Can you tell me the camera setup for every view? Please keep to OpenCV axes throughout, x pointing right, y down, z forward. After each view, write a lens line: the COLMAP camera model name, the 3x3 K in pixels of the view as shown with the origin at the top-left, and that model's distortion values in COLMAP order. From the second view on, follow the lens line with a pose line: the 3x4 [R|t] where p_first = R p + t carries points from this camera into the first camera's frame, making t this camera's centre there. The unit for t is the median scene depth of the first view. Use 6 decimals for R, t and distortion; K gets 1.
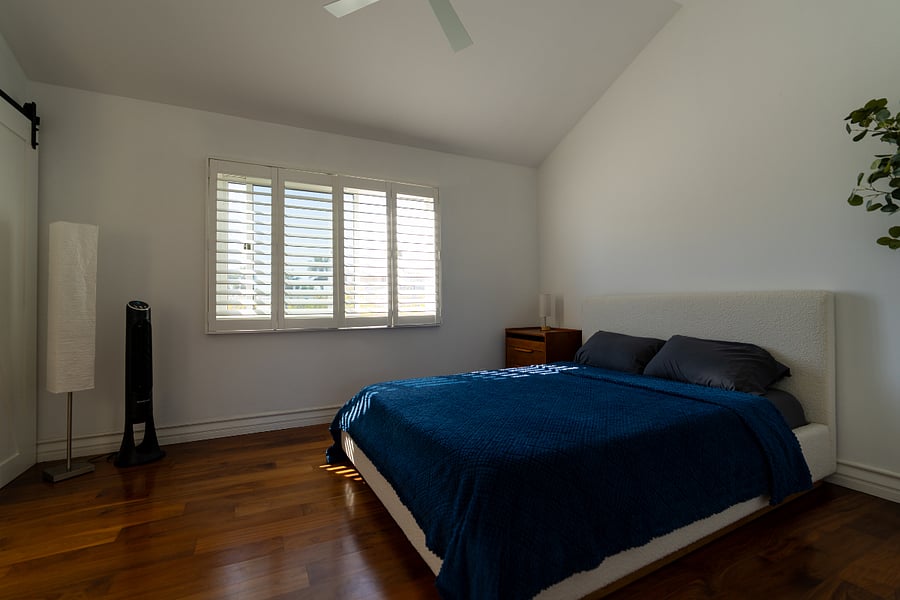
lens RADIAL K [[404.8, 0, 450.0], [0, 404.8, 300.0], [0, 0, 1]] dist [-0.012940, -0.000004]
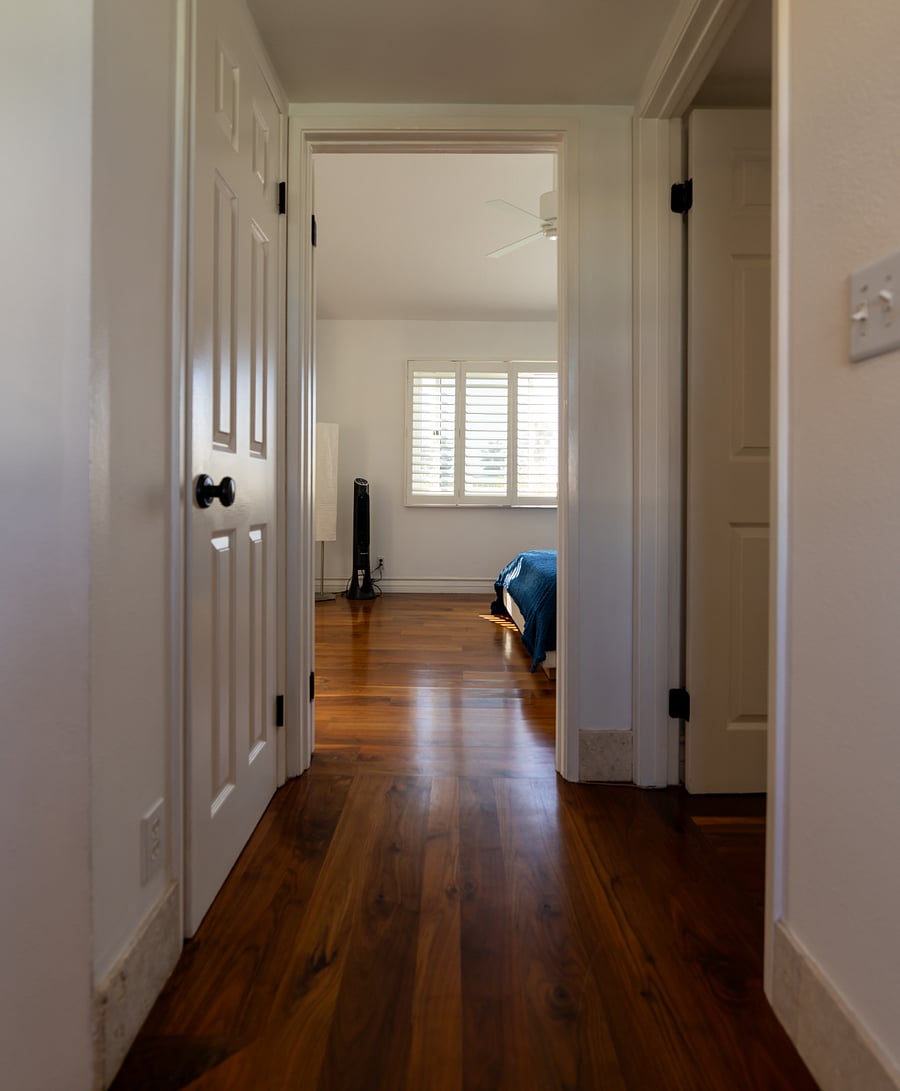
lens RADIAL K [[632.8, 0, 450.0], [0, 632.8, 545.5], [0, 0, 1]] dist [0.001537, 0.000331]
pose [[0.893591, 0.058244, -0.445086, 0.385949], [-0.013190, 0.994525, 0.103662, 0.002523], [0.448687, -0.086761, 0.889467, -0.671346]]
